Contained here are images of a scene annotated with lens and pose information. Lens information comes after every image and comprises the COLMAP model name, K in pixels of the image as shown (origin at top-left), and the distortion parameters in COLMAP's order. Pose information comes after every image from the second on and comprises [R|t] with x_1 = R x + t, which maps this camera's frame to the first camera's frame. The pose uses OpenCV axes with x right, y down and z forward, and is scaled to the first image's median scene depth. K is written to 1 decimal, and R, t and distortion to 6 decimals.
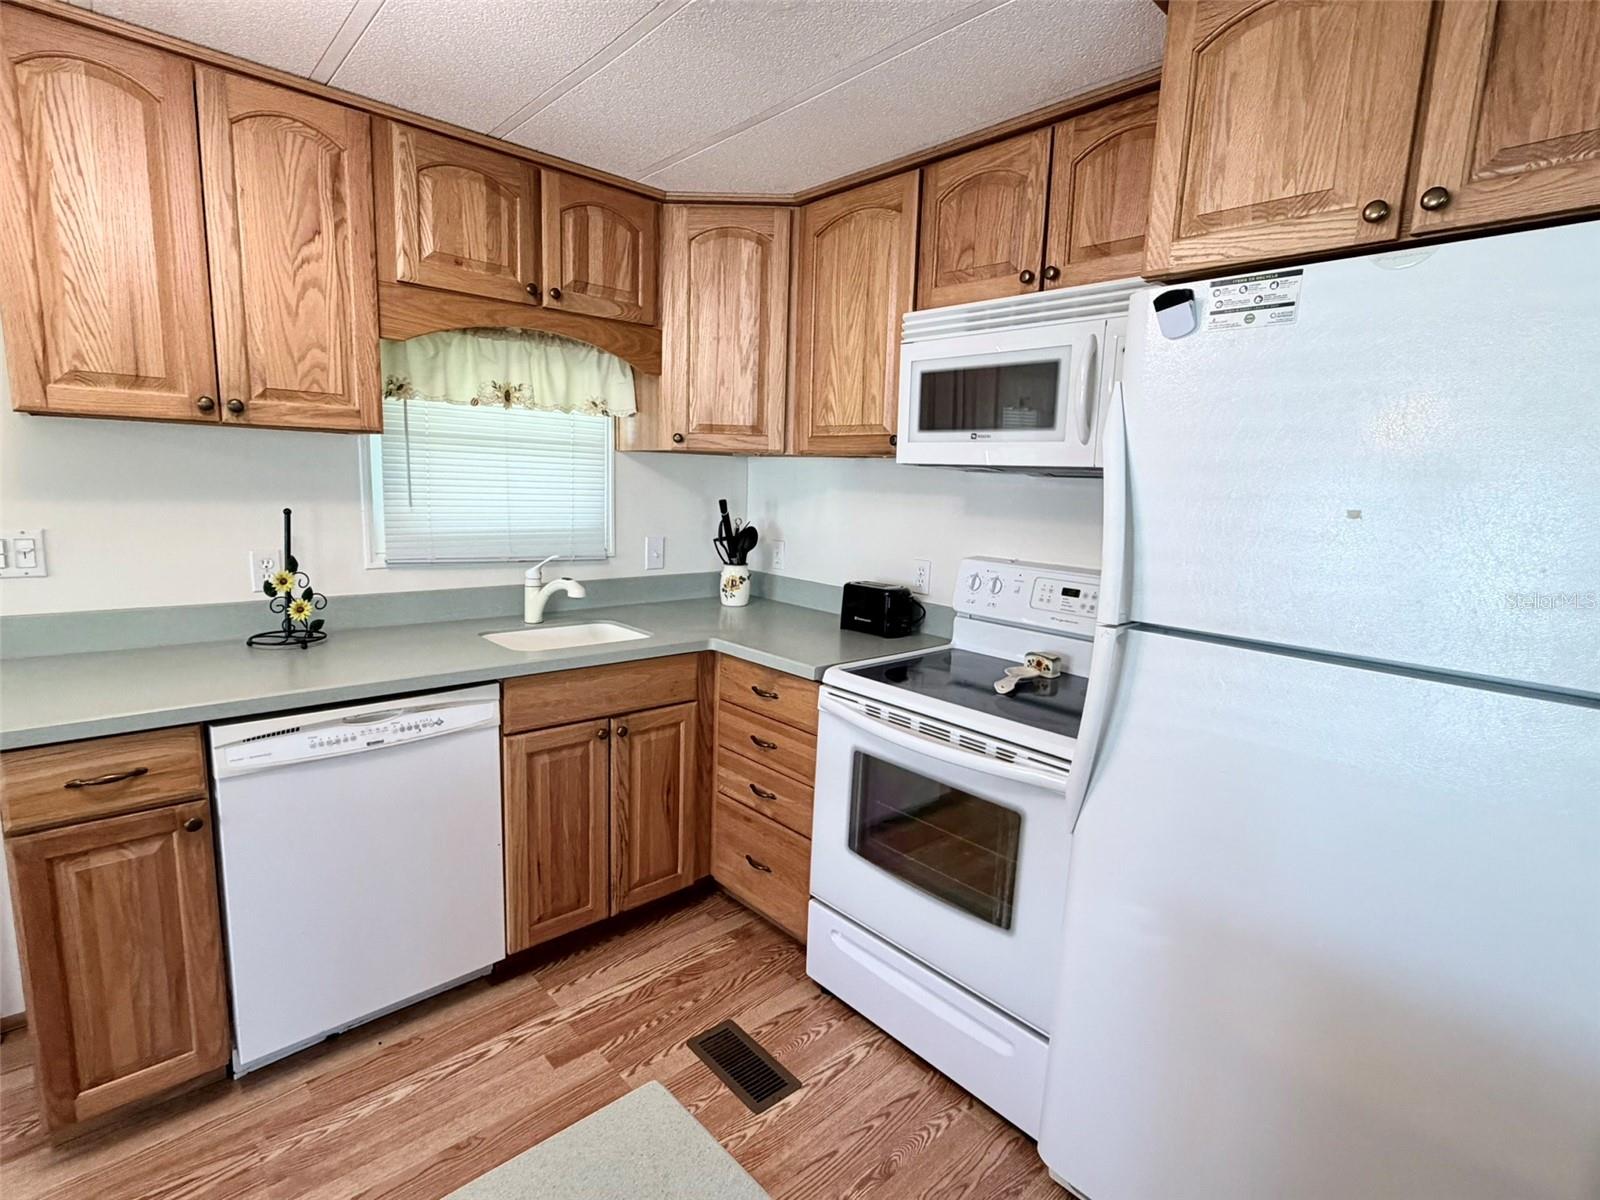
lens RADIAL K [[797.7, 0, 790.4], [0, 797.7, 589.2], [0, 0, 1]] dist [0.000465, -0.001445]
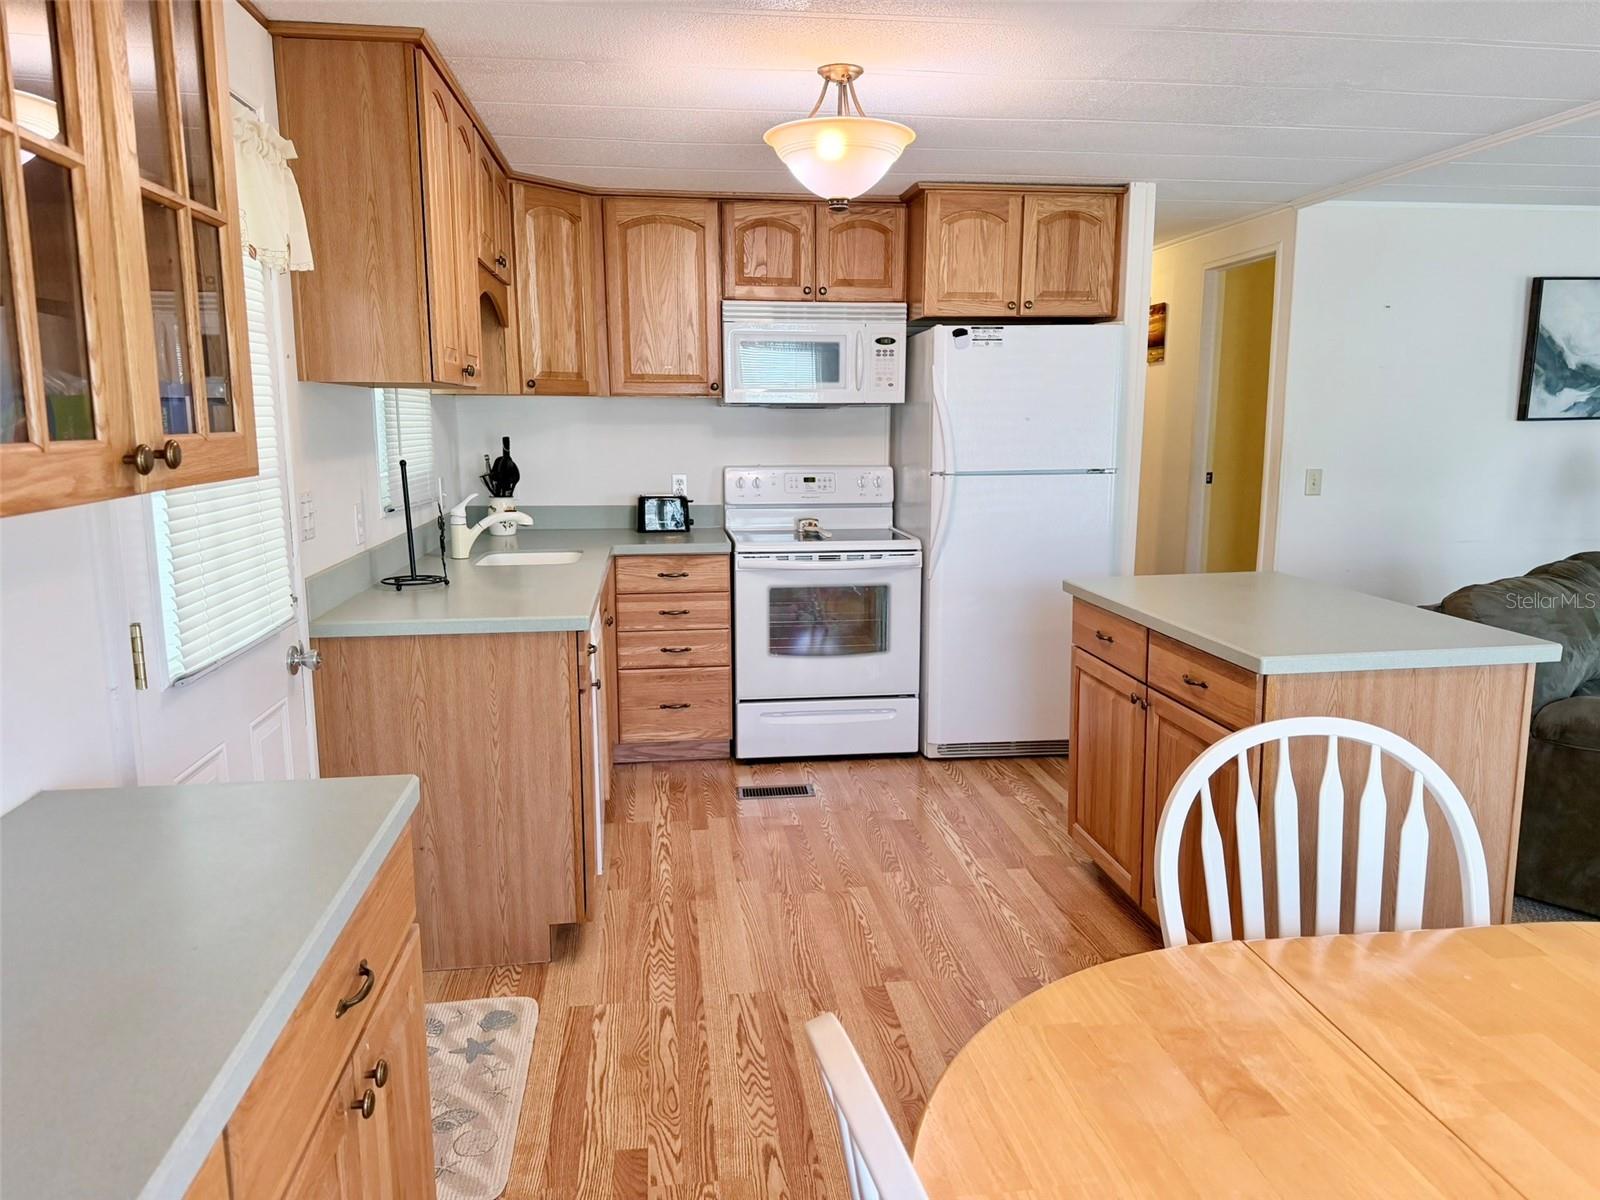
lens RADIAL K [[1138.1, 0, 810.5], [0, 1138.1, 603.1], [0, 0, 1]] dist [0.009660, -0.000434]
pose [[0.552675, -0.169923, 0.815890, -1.581481], [0.136550, 0.984226, 0.112485, -0.008789], [-0.822134, 0.049242, 0.567160, -0.301436]]
